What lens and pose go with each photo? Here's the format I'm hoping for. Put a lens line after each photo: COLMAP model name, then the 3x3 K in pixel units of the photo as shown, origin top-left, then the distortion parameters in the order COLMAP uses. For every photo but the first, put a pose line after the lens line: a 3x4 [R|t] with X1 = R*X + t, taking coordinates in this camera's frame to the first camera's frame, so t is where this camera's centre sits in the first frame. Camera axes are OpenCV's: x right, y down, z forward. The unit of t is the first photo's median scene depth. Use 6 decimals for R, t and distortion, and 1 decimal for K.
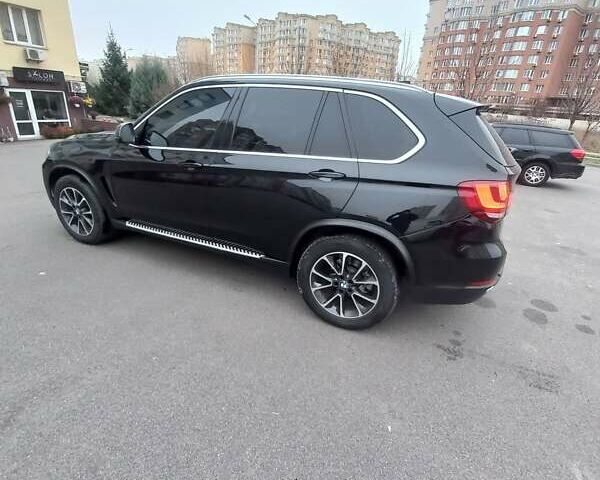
lens RADIAL K [[314.5, 0, 300.7], [0, 314.5, 236.4], [0, 0, 1]] dist [0.012976, -0.010488]
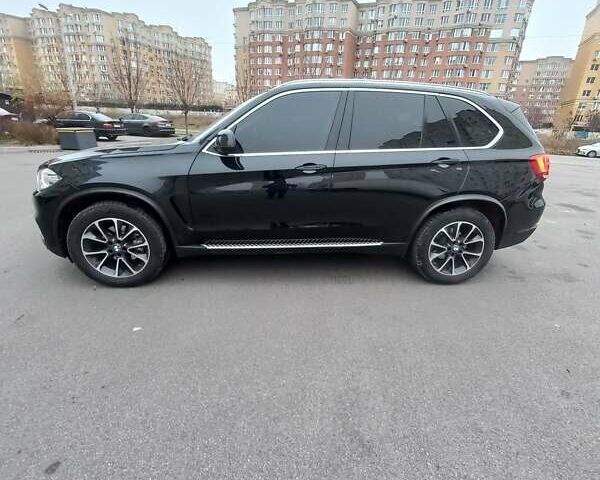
lens RADIAL K [[314.5, 0, 300.7], [0, 314.5, 236.4], [0, 0, 1]] dist [0.012976, -0.010488]
pose [[0.871873, -0.195685, 0.448937, -0.923048], [0.202044, 0.978777, 0.034250, -0.058638], [-0.446112, 0.060844, 0.892907, 0.144865]]
